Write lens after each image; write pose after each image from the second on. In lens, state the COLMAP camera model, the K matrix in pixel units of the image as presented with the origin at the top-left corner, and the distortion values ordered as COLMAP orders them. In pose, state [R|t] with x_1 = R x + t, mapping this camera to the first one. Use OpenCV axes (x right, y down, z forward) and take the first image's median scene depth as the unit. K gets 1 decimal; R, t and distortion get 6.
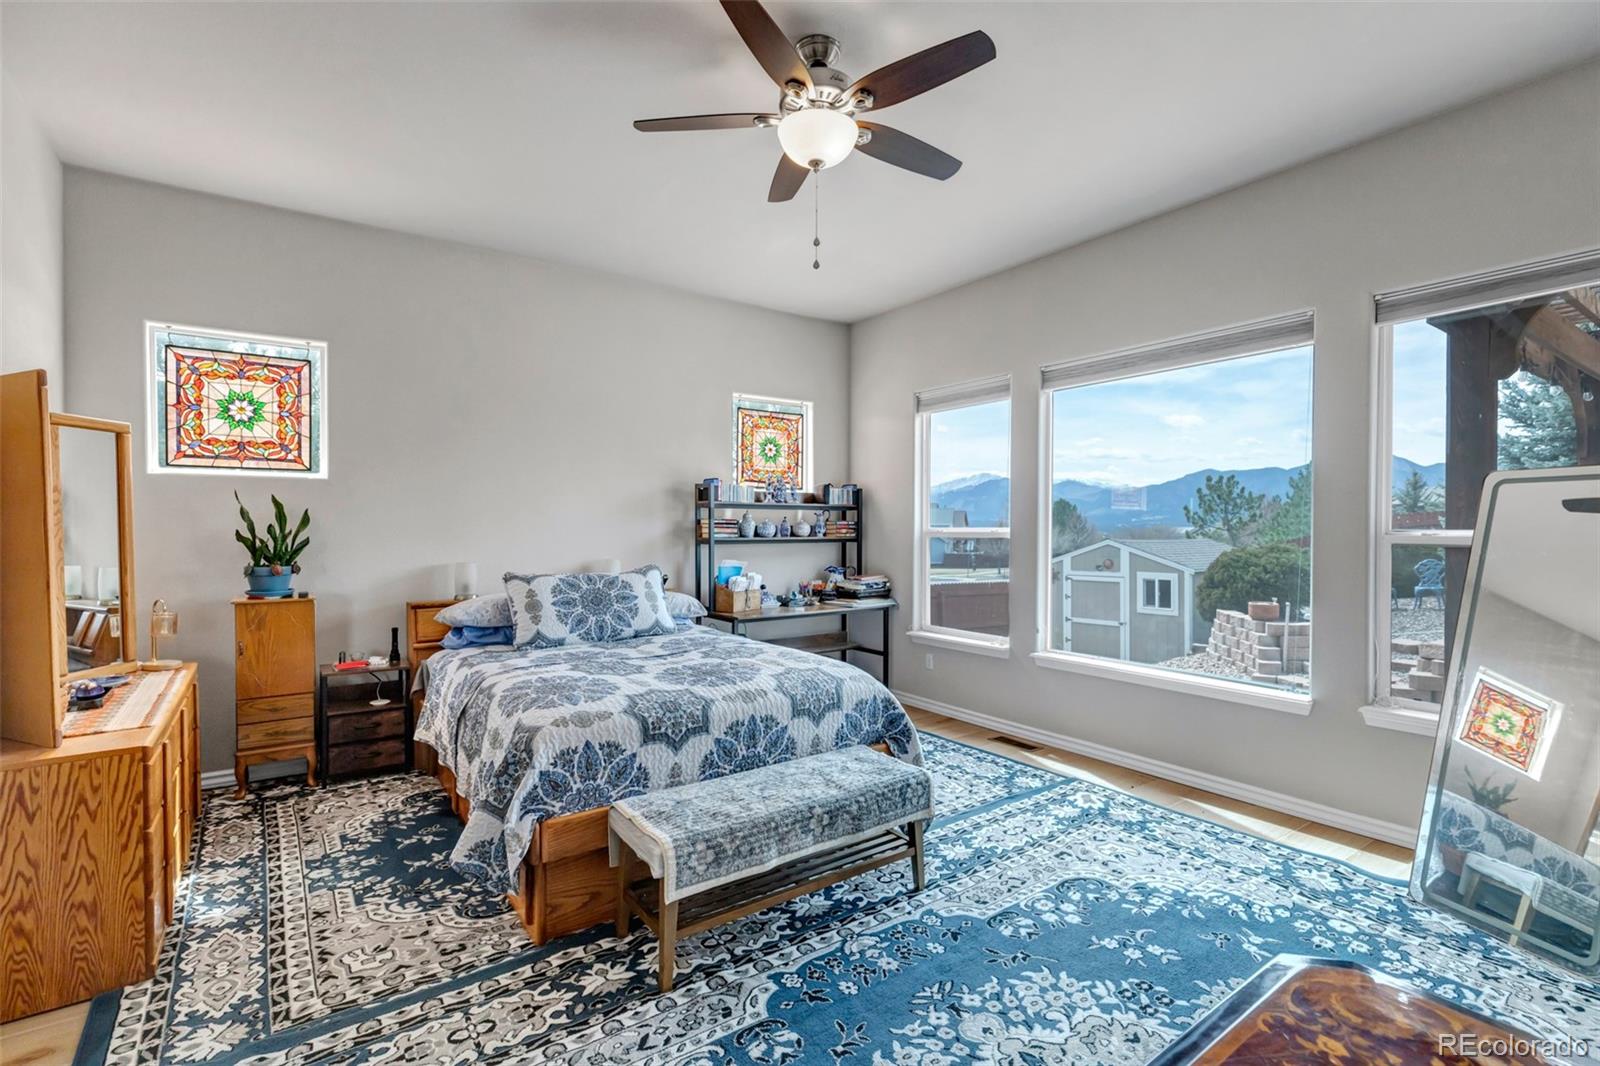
lens RADIAL K [[738.2, 0, 793.9], [0, 738.2, 533.9], [0, 0, 1]] dist [0.001906, 0.000066]
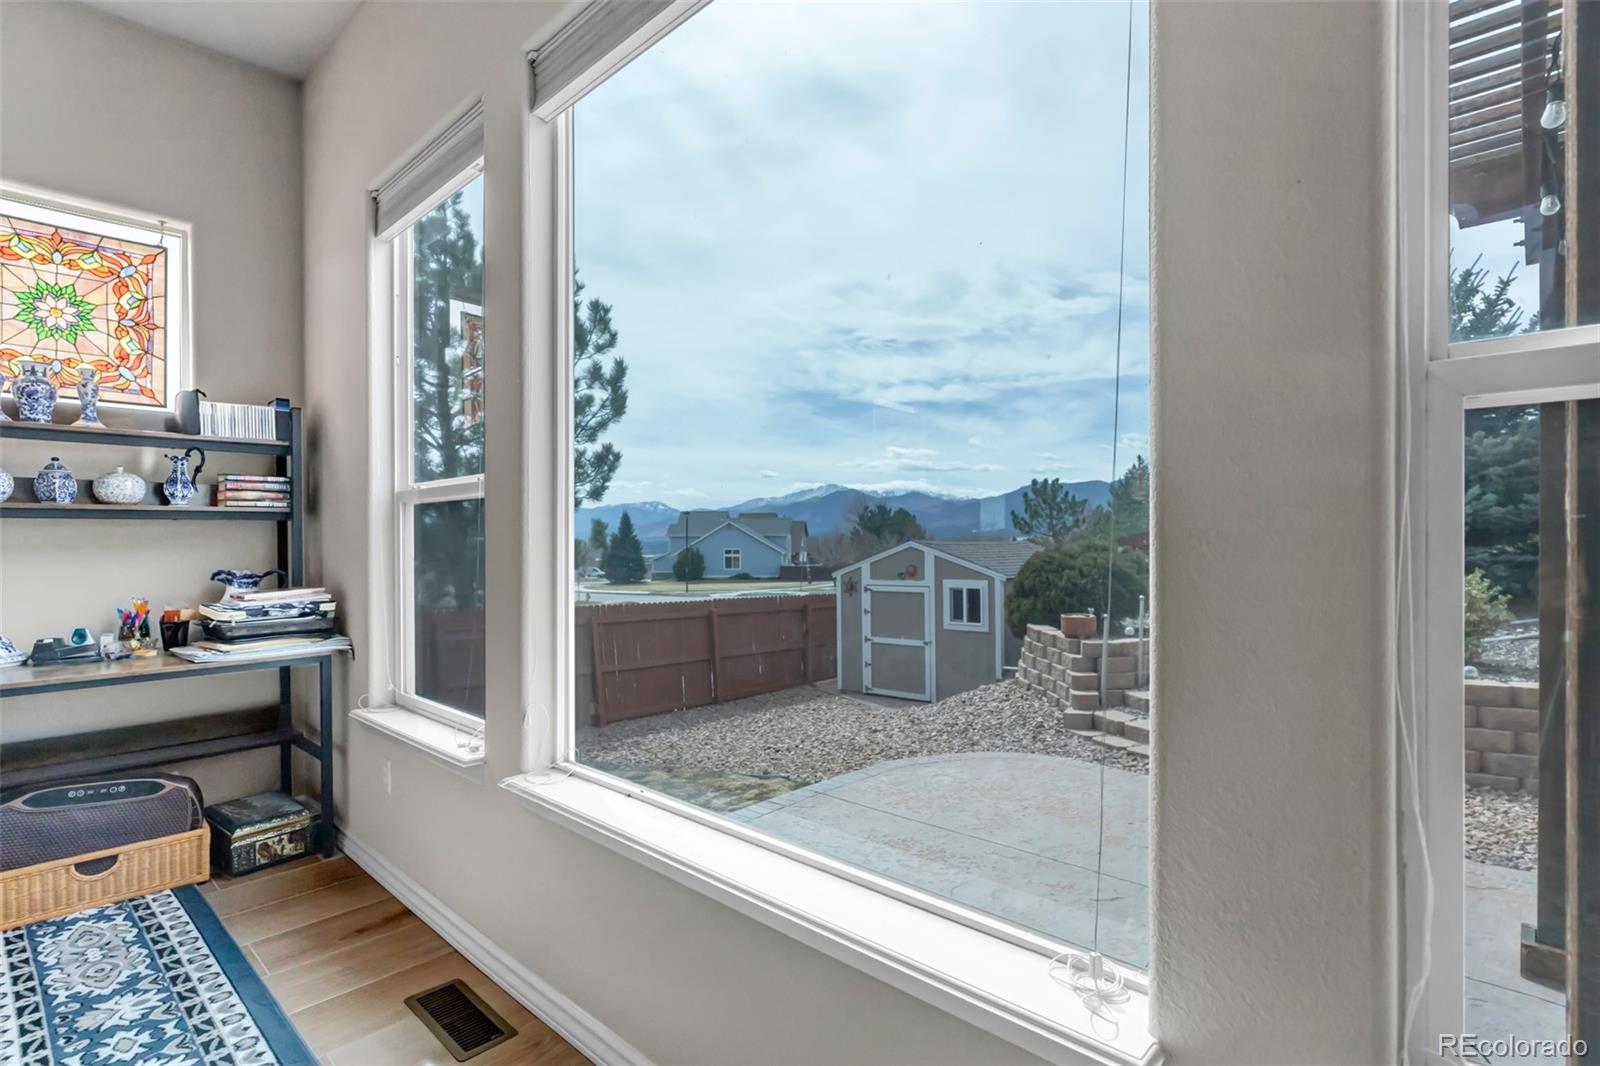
lens RADIAL K [[766.7, 0, 803.5], [0, 766.7, 545.8], [0, 0, 1]] dist [-0.001083, -0.000194]
pose [[0.978330, -0.008453, 0.206878, 0.157914], [0.009102, 0.999956, -0.002184, 0.016539], [-0.206851, 0.004020, 0.978364, 0.228722]]
